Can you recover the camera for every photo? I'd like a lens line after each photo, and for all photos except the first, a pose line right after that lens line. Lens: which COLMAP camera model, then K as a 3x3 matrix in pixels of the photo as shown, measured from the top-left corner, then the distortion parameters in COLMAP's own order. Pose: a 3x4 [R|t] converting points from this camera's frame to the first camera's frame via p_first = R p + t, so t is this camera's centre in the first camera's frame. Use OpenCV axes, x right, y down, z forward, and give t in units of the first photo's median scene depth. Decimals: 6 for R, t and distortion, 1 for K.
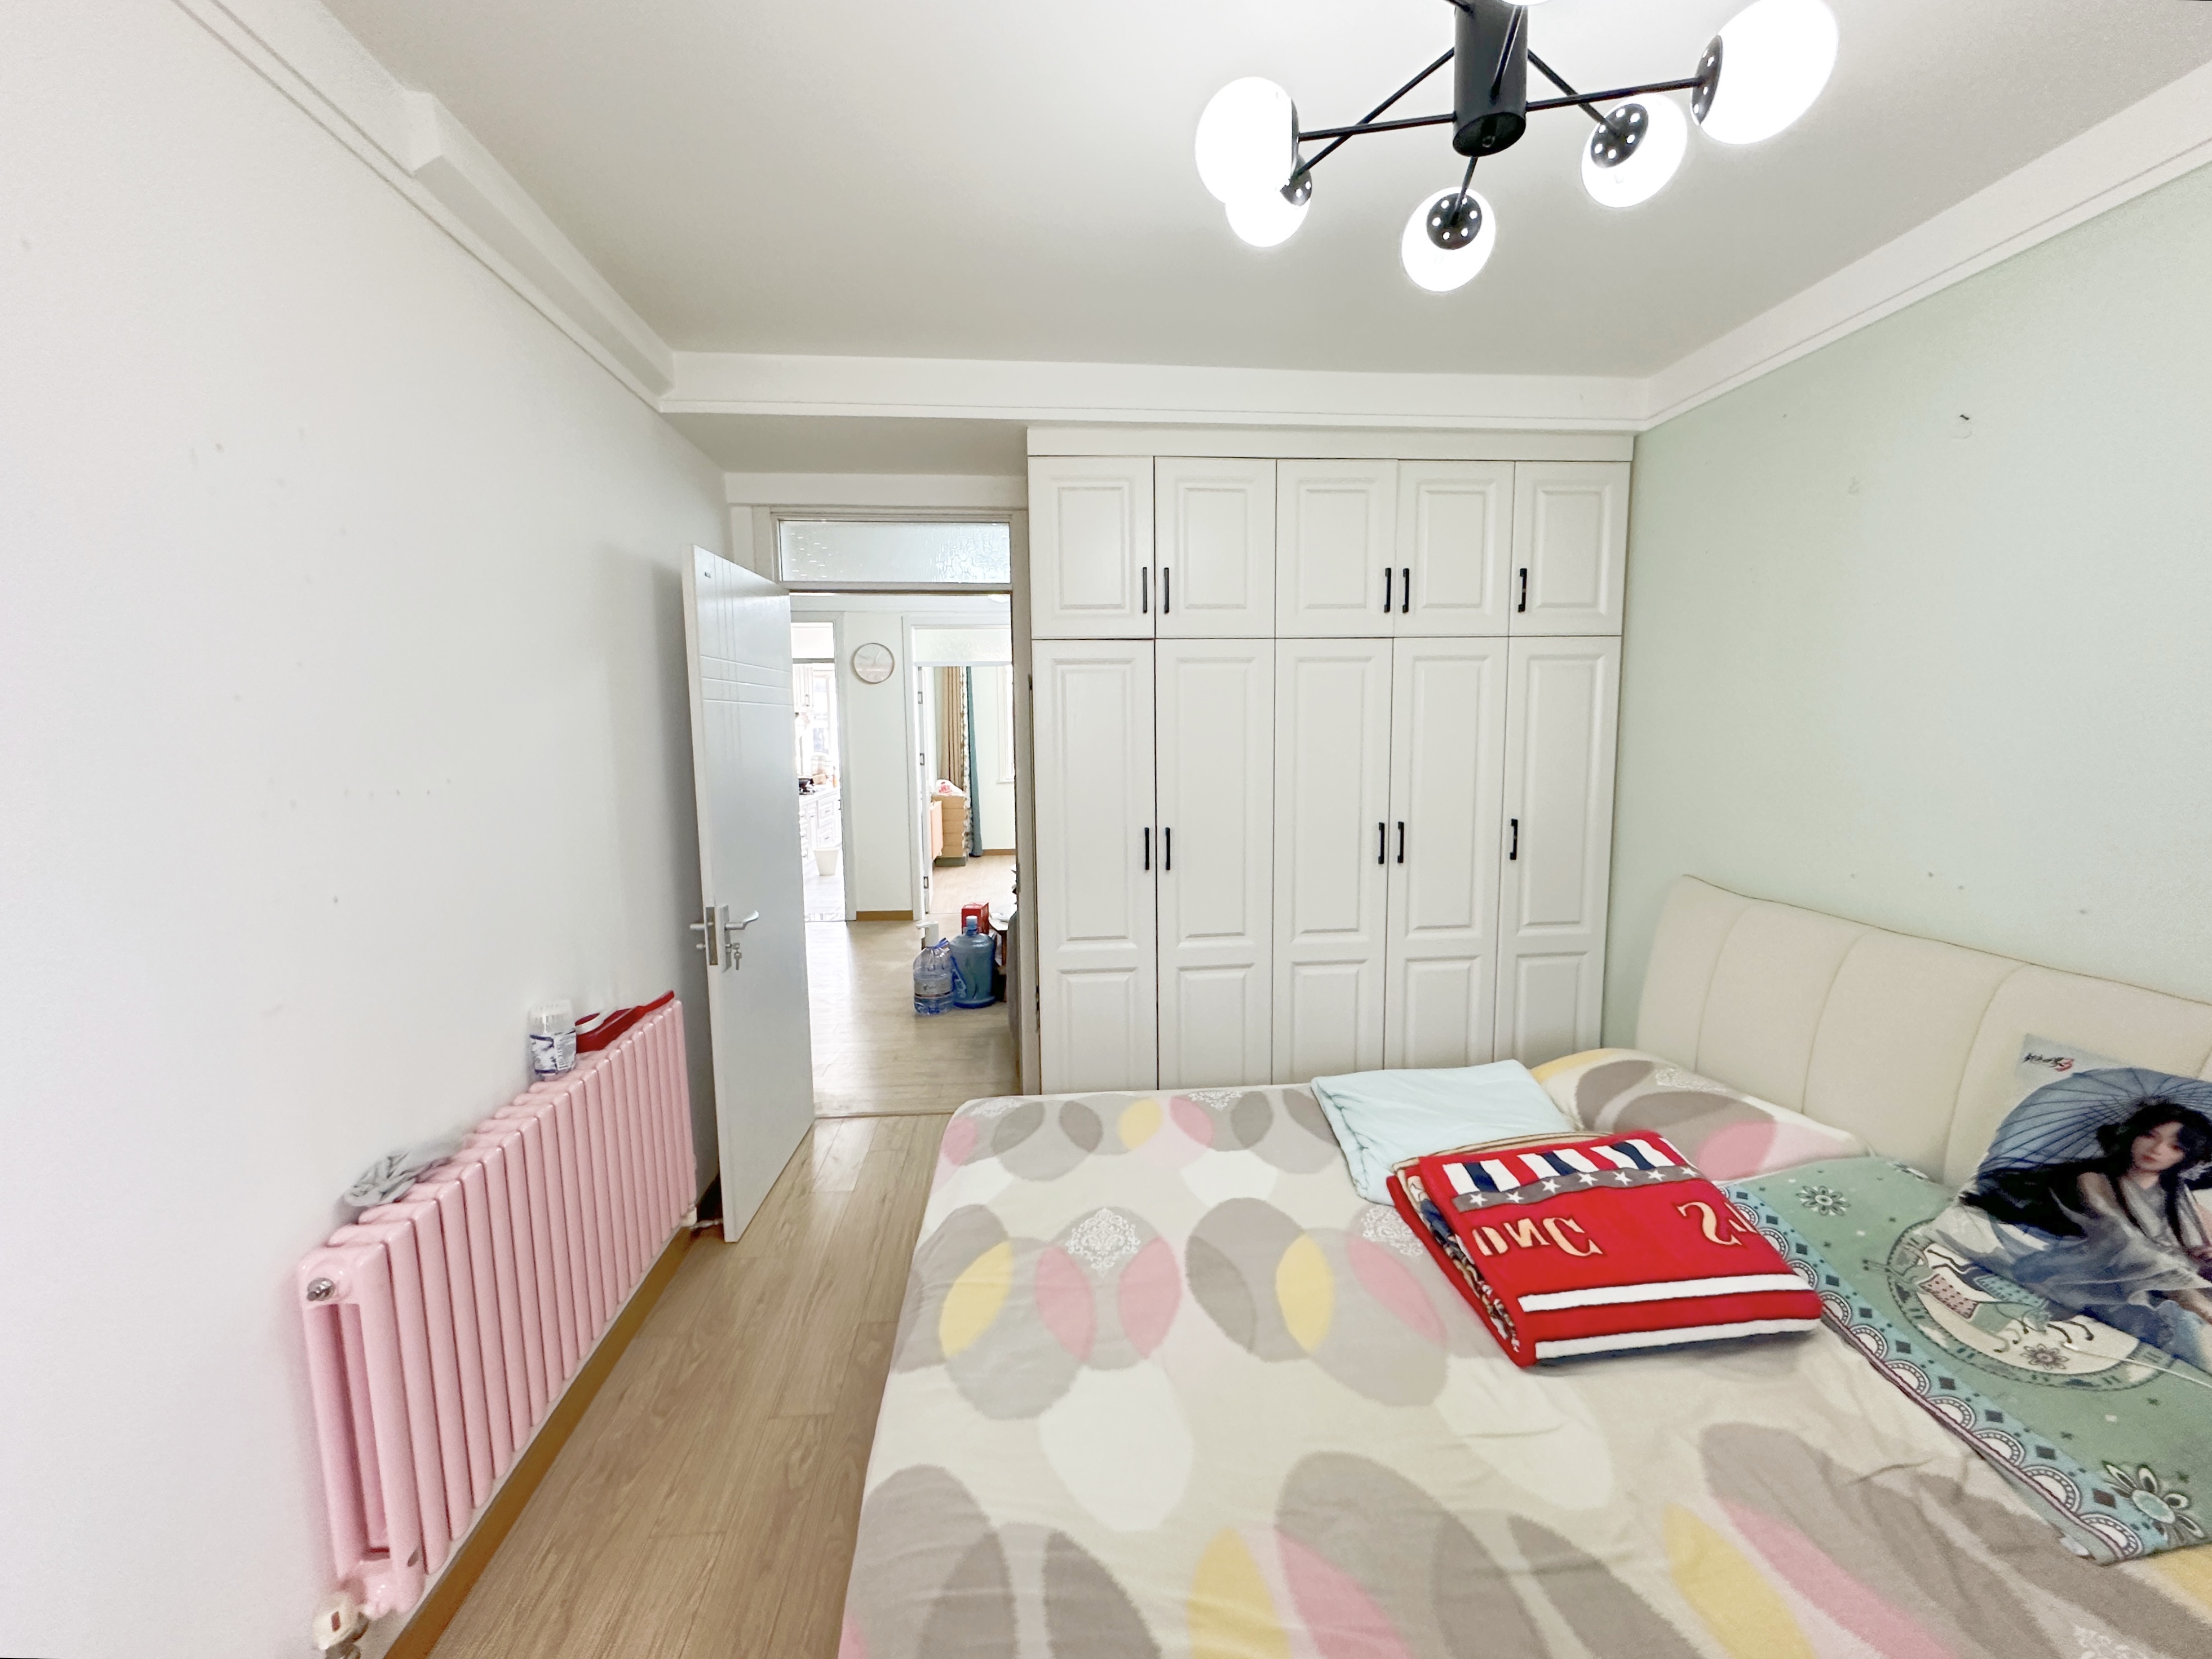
lens RADIAL K [[902.9, 0, 1106.8], [0, 902.9, 839.6], [0, 0, 1]] dist [-0.002491, -0.000252]
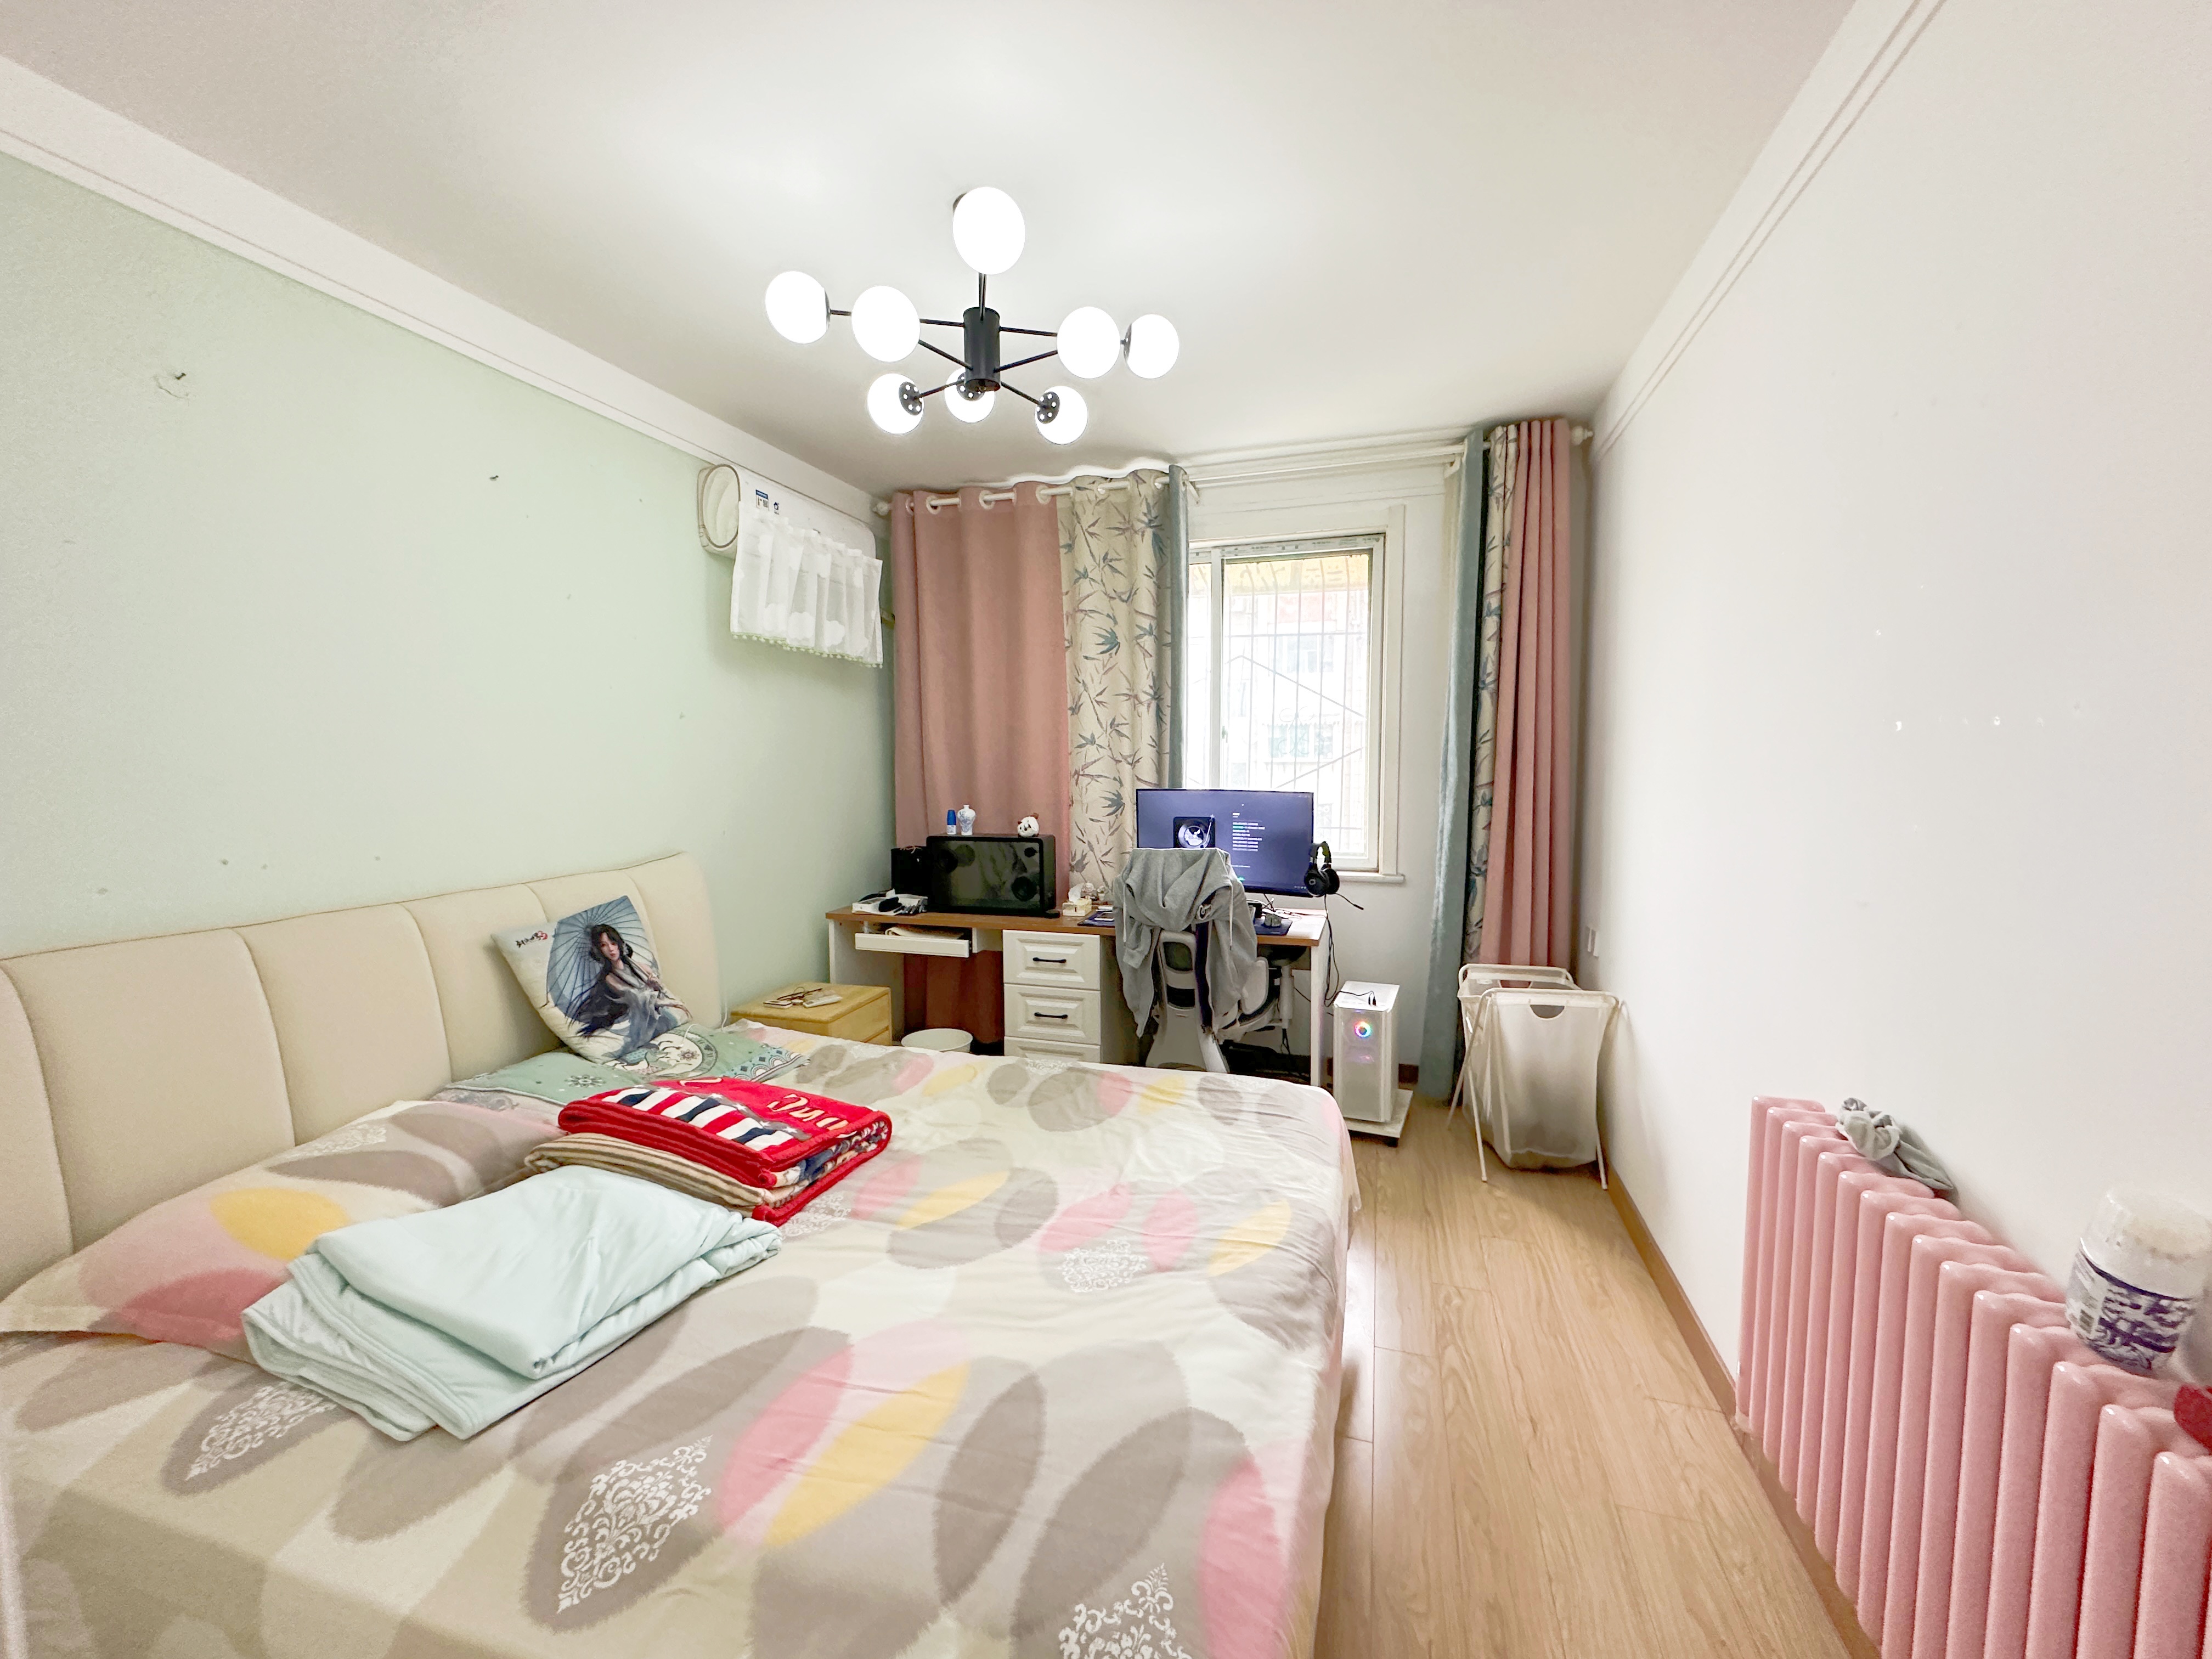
lens RADIAL K [[902.9, 0, 1099.0], [0, 902.9, 832.2], [0, 0, 1]] dist [-0.002491, -0.000252]
pose [[-0.924967, -0.029361, 0.378911, -0.395417], [0.046436, 0.980810, 0.189358, -0.172514], [-0.377199, 0.192745, -0.905853, 2.063989]]
